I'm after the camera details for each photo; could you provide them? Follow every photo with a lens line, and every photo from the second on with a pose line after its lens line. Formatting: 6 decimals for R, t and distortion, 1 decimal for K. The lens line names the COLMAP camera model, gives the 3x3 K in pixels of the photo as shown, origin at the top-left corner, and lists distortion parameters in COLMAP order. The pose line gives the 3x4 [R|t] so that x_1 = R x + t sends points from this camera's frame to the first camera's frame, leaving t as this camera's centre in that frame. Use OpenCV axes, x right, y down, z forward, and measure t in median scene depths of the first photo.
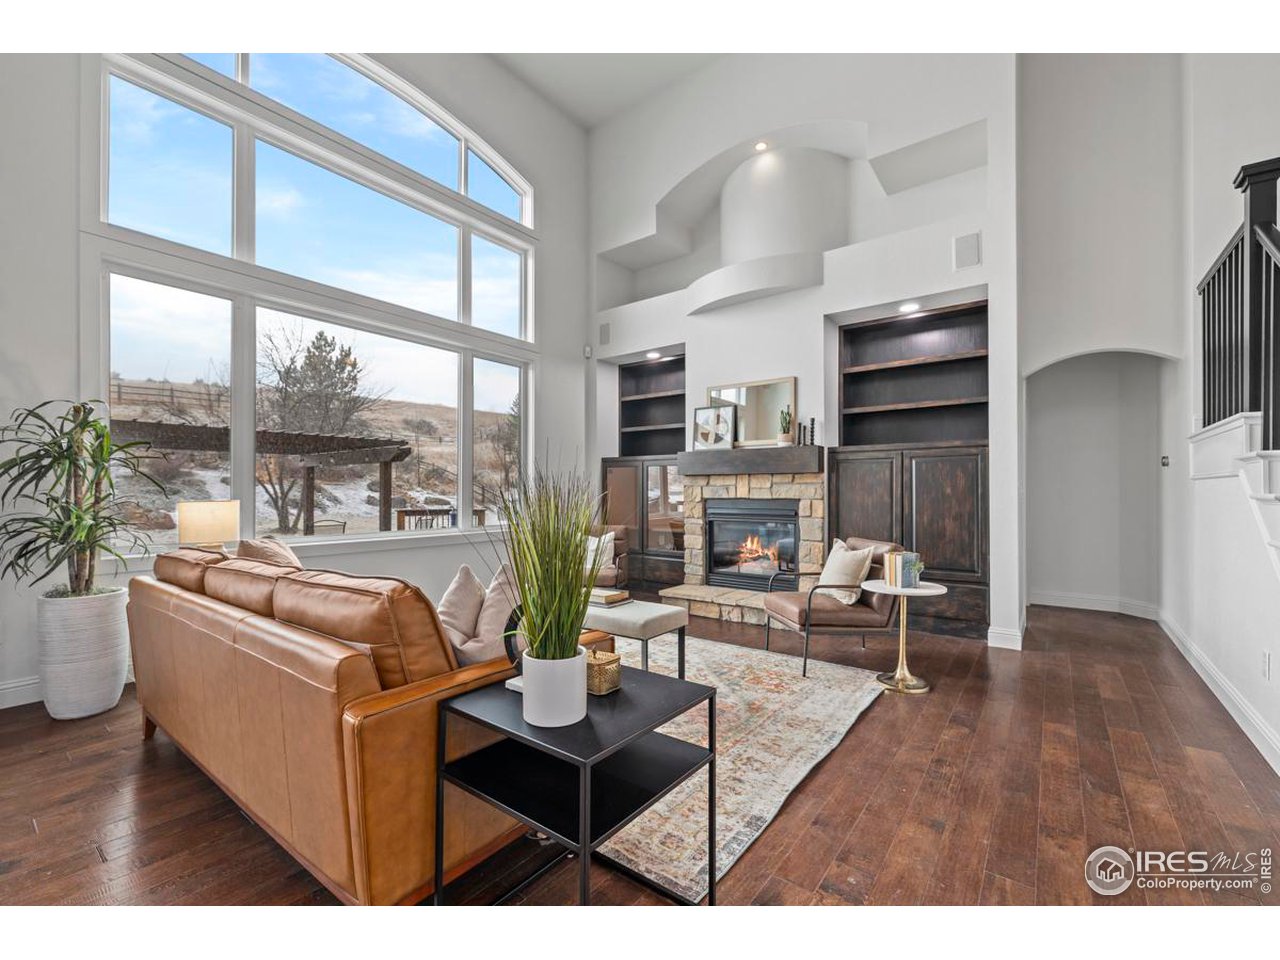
lens RADIAL K [[546.4, 0, 644.3], [0, 546.4, 488.6], [0, 0, 1]] dist [-0.003066, -0.000274]
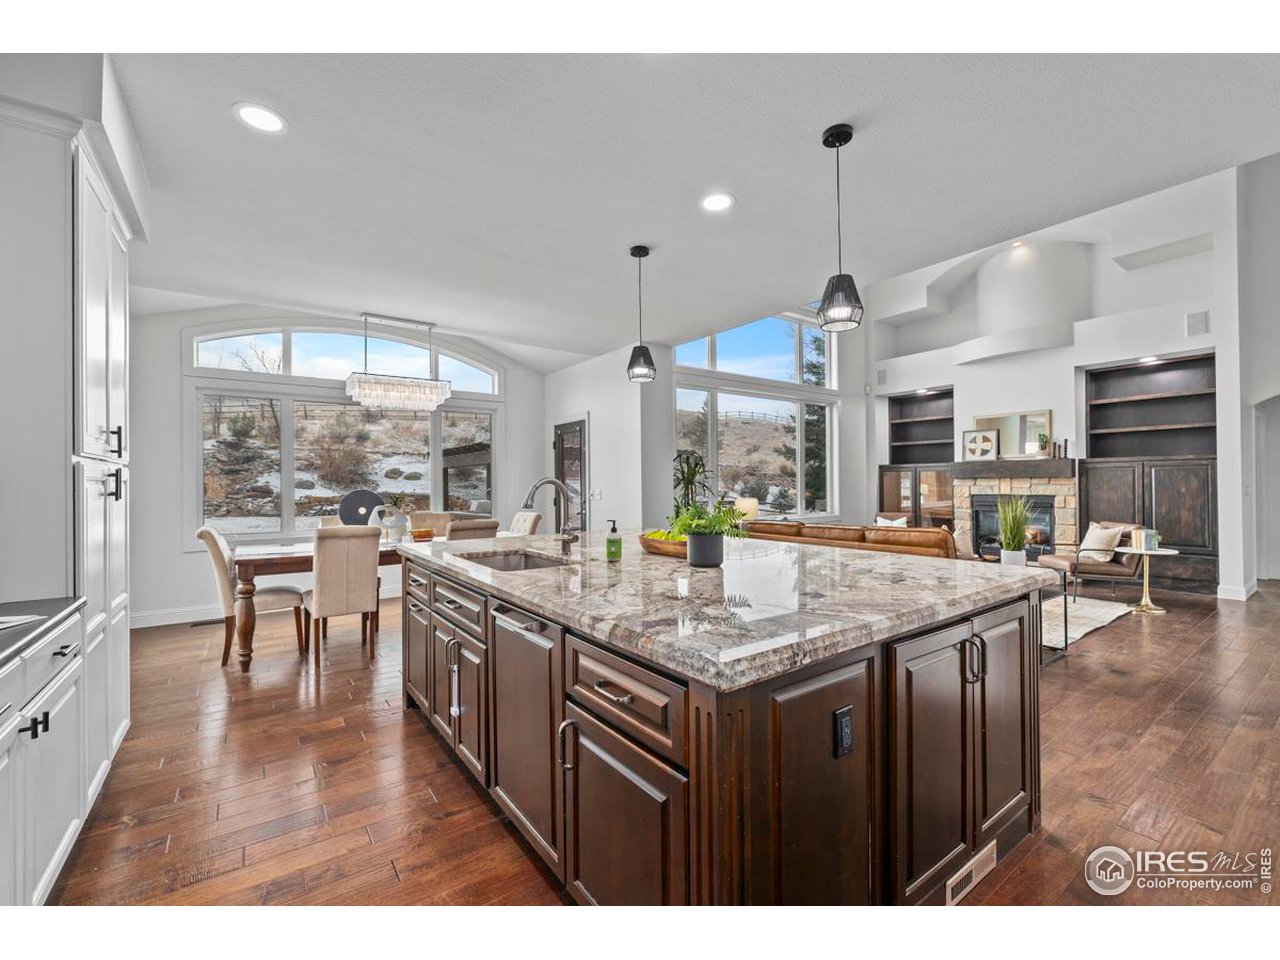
lens RADIAL K [[546.4, 0, 635.8], [0, 546.4, 478.9], [0, 0, 1]] dist [-0.003066, -0.000274]
pose [[0.955372, -0.008051, -0.295297, -0.349965], [0.007121, 0.999966, -0.004228, -0.026560], [0.295321, 0.001936, 0.955396, -0.703765]]
